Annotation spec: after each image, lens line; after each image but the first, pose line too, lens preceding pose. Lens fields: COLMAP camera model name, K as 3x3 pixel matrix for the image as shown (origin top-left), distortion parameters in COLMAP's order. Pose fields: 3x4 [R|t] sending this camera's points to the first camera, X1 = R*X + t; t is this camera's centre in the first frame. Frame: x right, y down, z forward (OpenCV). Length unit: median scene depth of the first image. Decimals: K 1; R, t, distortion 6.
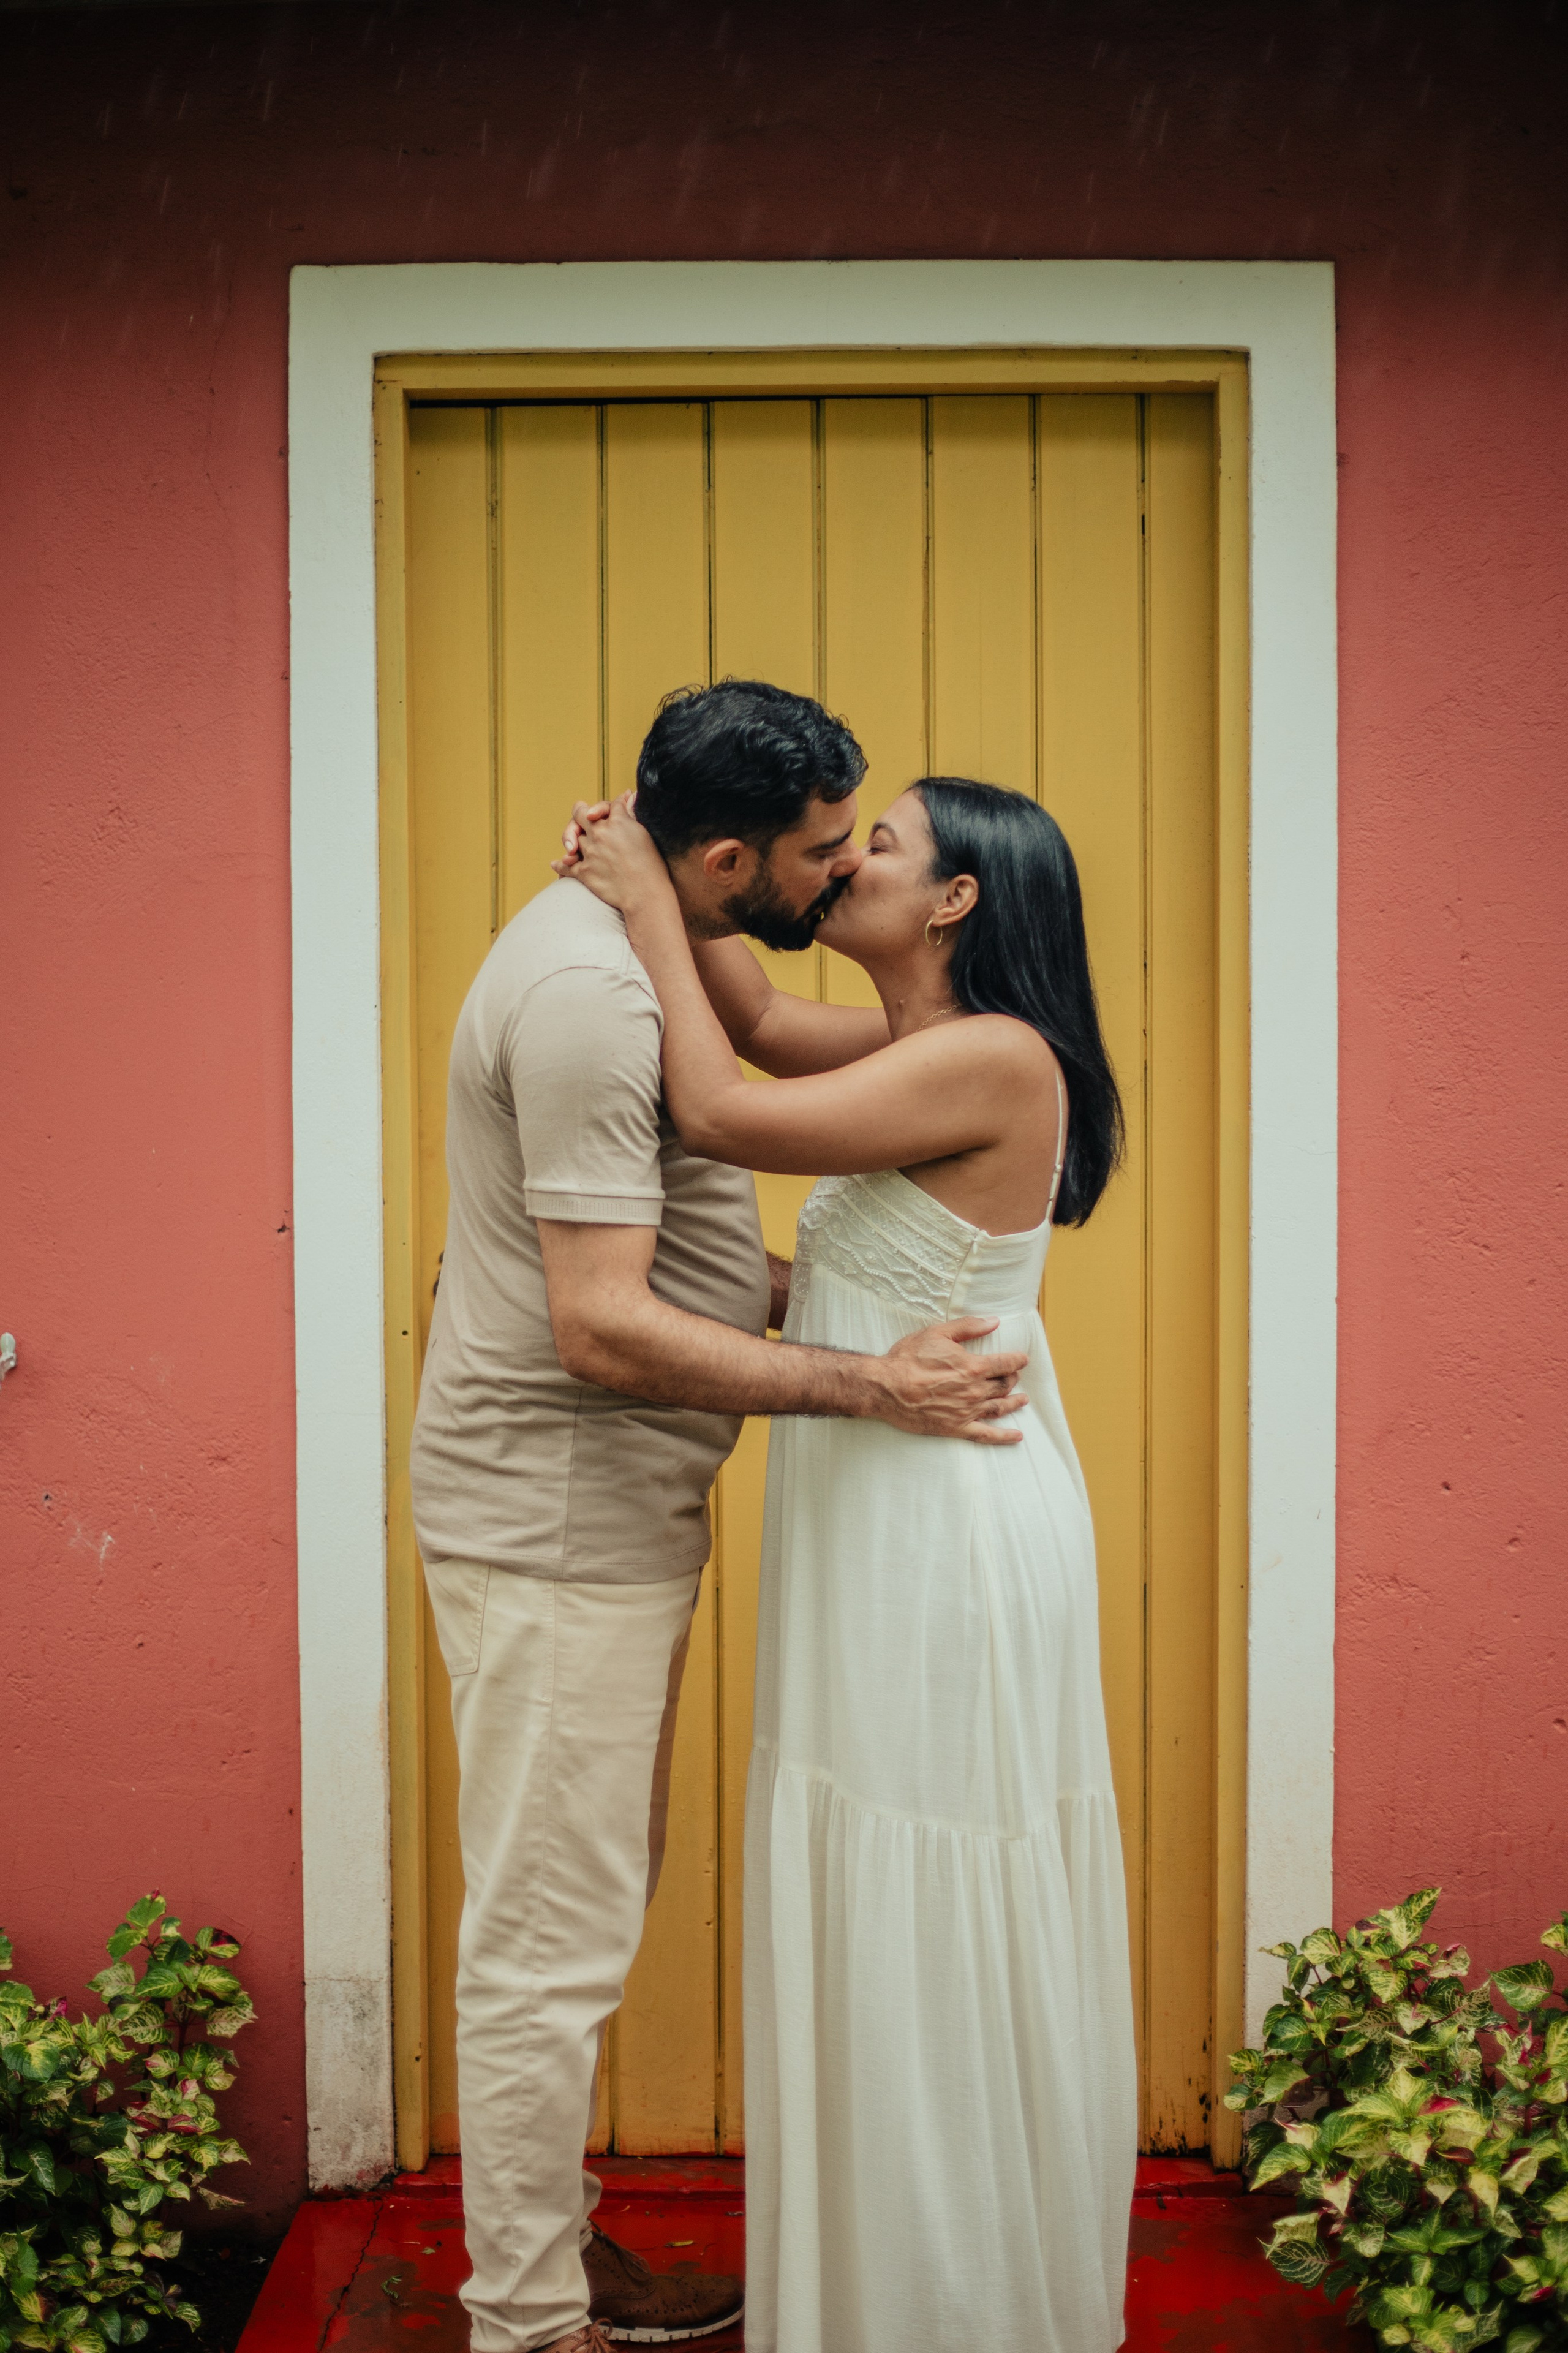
lens RADIAL K [[3412.8, 0, 733.3], [0, 3412.8, 1131.8], [0, 0, 1]] dist [-0.114138, -0.007231]
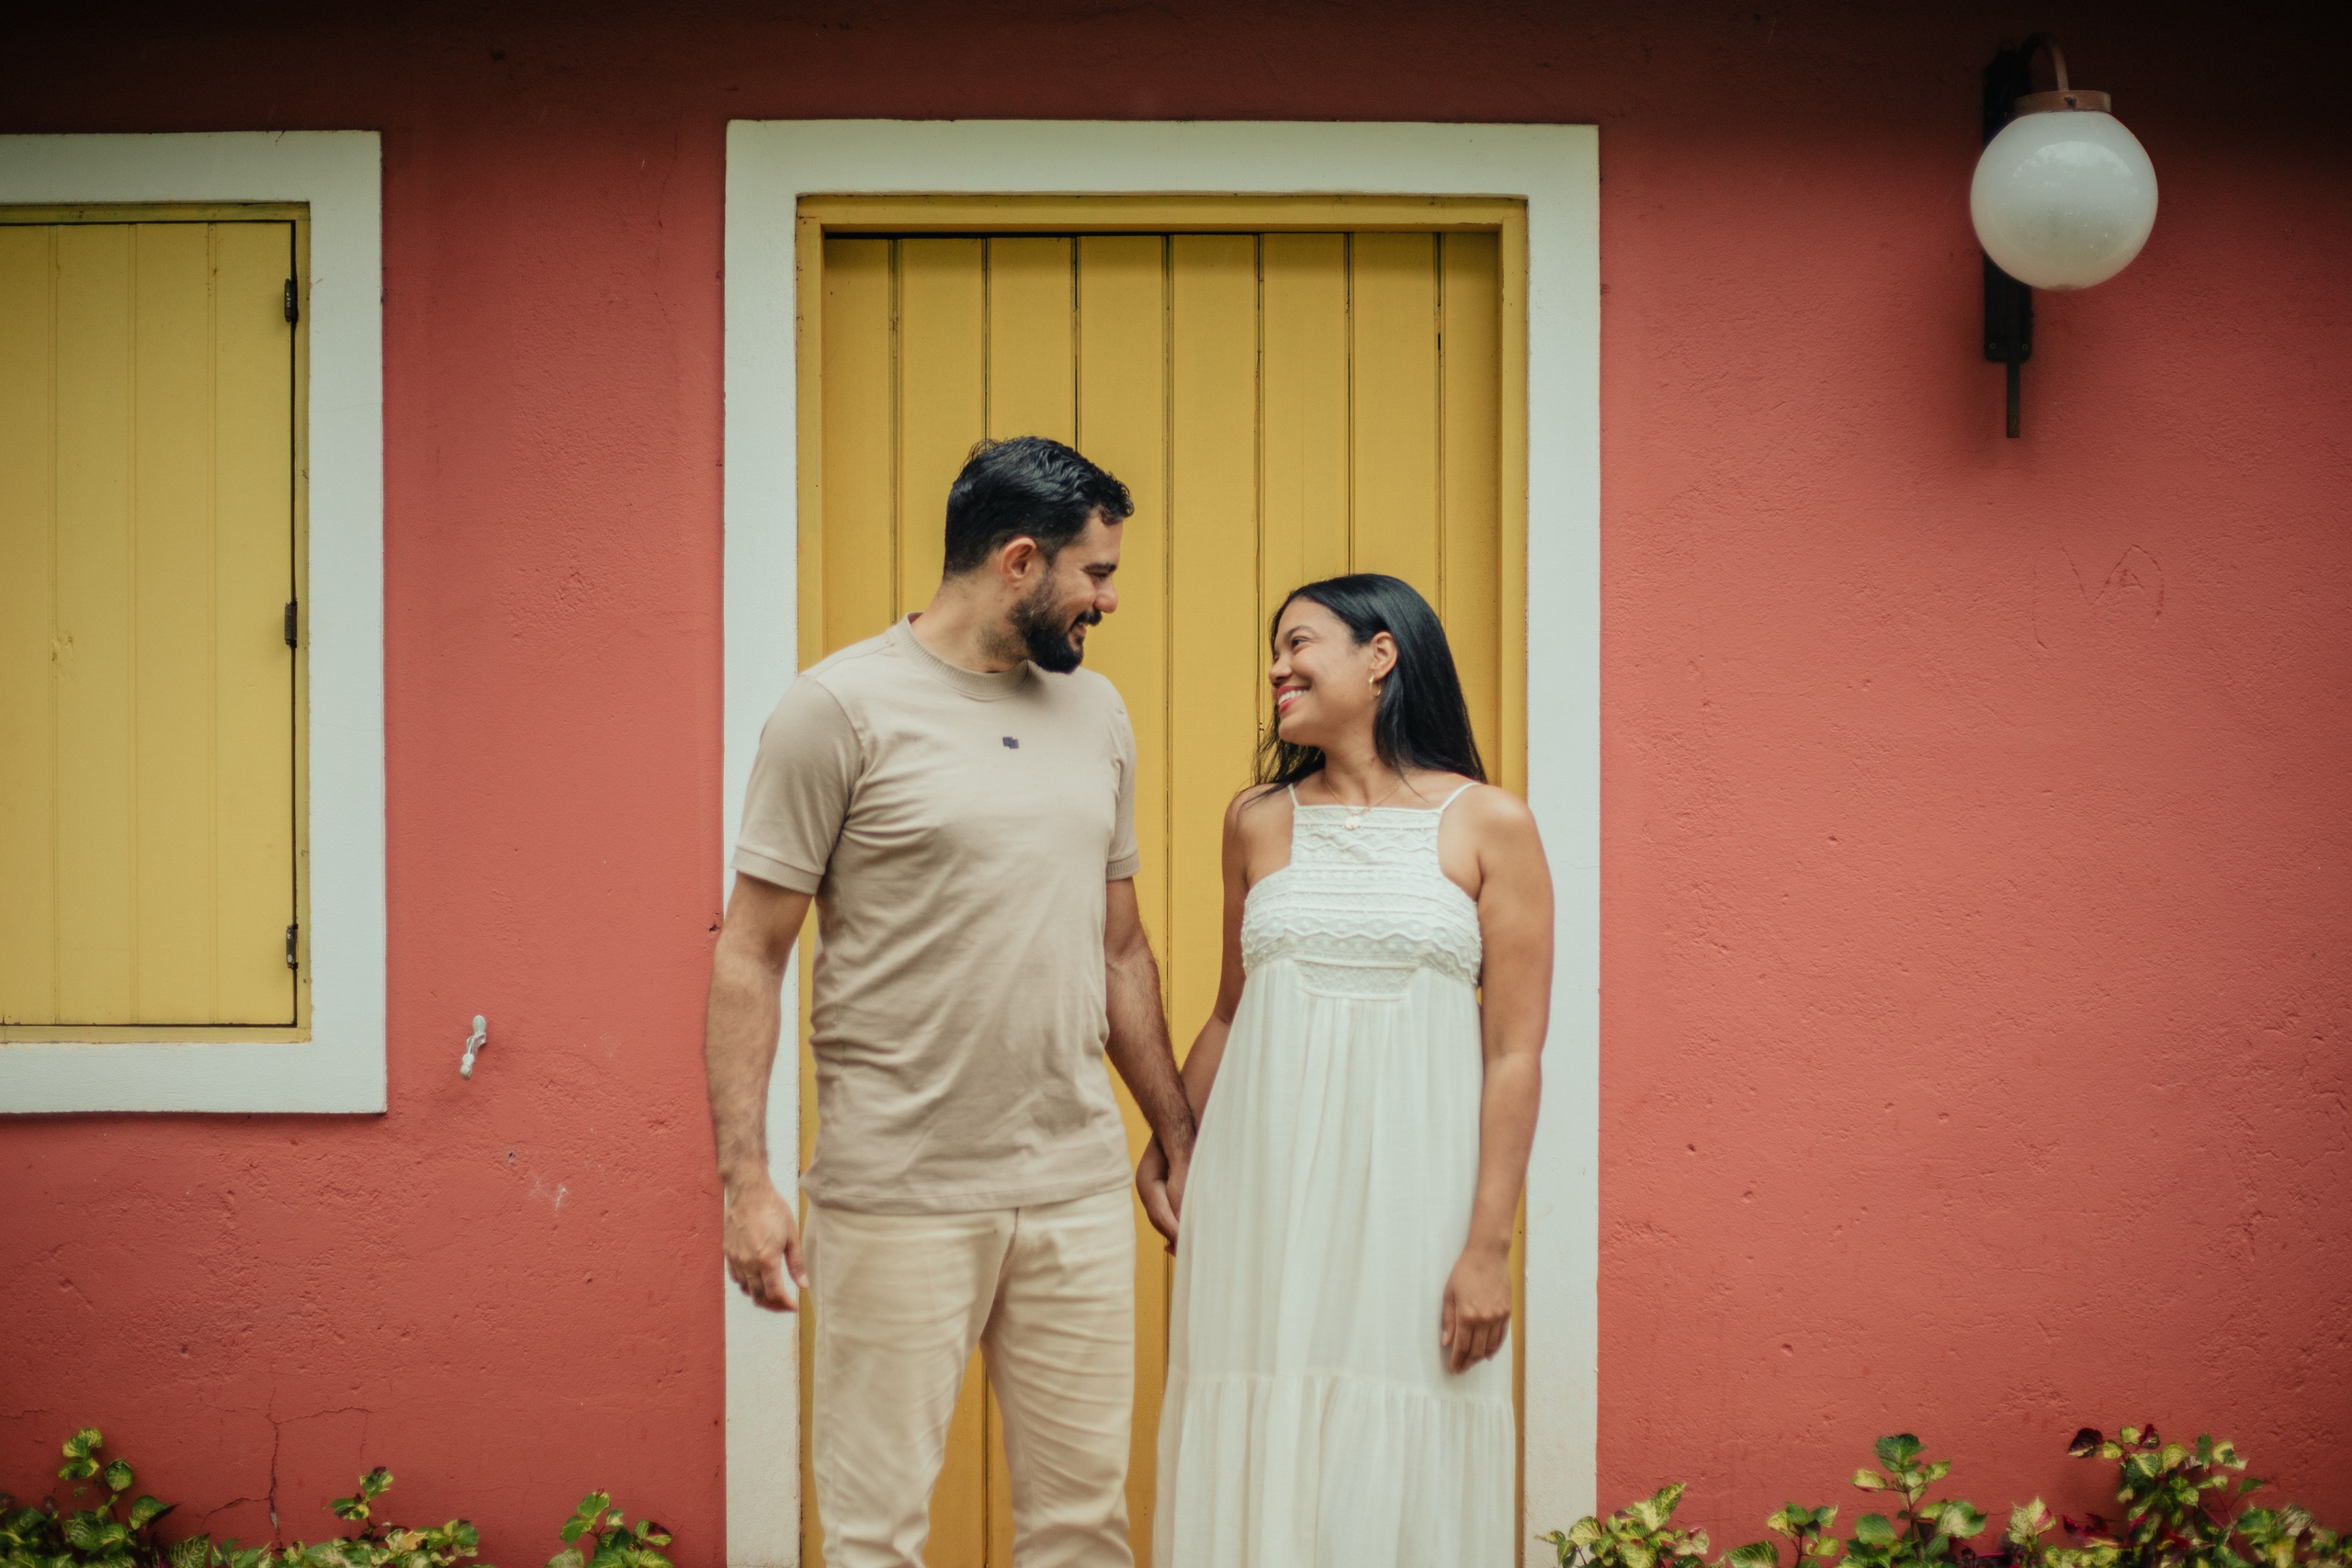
lens RADIAL K [[3367.9, 0, 1142.6], [0, 3367.9, 783.1], [0, 0, 1]] dist [-0.111646, -0.021246]
pose [[0.999645, 0.004987, 0.026184, -0.014014], [-0.004261, 0.999607, -0.027712, 0.009957], [-0.026312, 0.027590, 0.999273, -0.177162]]
